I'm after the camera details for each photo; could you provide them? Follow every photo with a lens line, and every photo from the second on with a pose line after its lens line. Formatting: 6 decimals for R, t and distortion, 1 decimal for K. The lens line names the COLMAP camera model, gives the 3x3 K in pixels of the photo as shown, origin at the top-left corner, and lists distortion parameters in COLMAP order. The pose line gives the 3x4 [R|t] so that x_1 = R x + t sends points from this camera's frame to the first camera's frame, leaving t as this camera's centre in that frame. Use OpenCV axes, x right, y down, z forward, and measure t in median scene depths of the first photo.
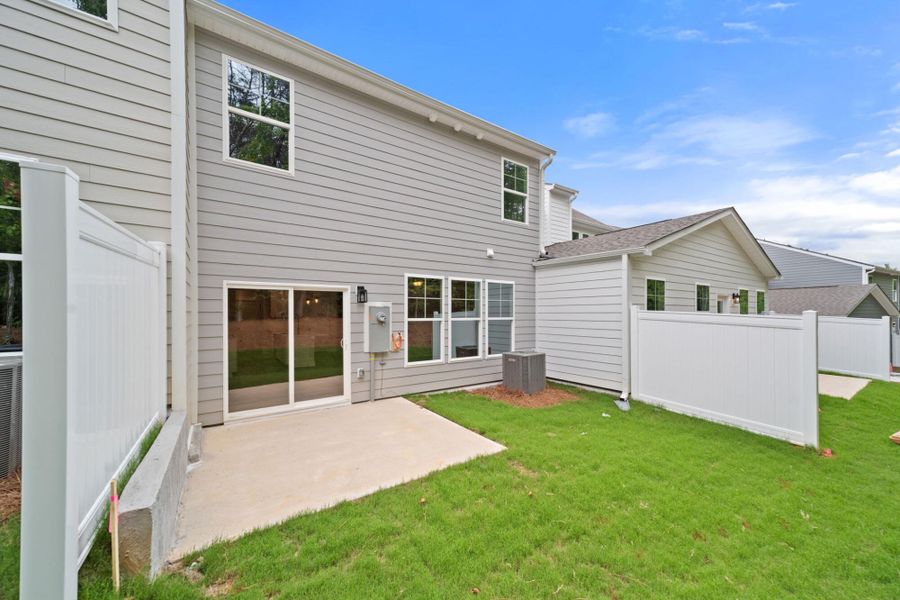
lens RADIAL K [[337.9, 0, 460.8], [0, 337.9, 321.0], [0, 0, 1]] dist [0.015955, 0.000230]
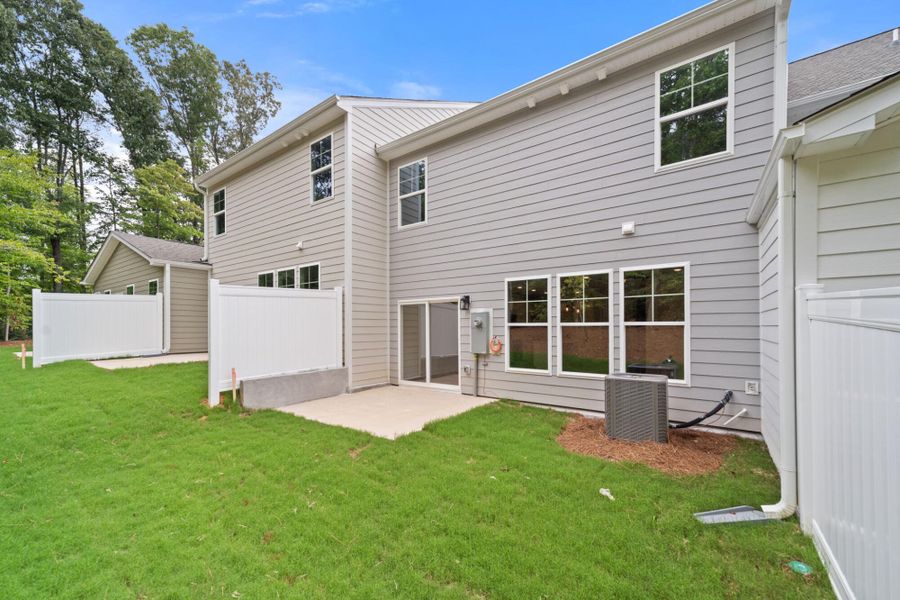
lens RADIAL K [[337.9, 0, 457.3], [0, 337.9, 323.8], [0, 0, 1]] dist [0.015955, 0.000230]
pose [[0.344730, 0.007149, -0.938675, 0.711741], [-0.006026, 0.999967, 0.005403, -0.009955], [0.938682, 0.003794, 0.344762, 0.502890]]
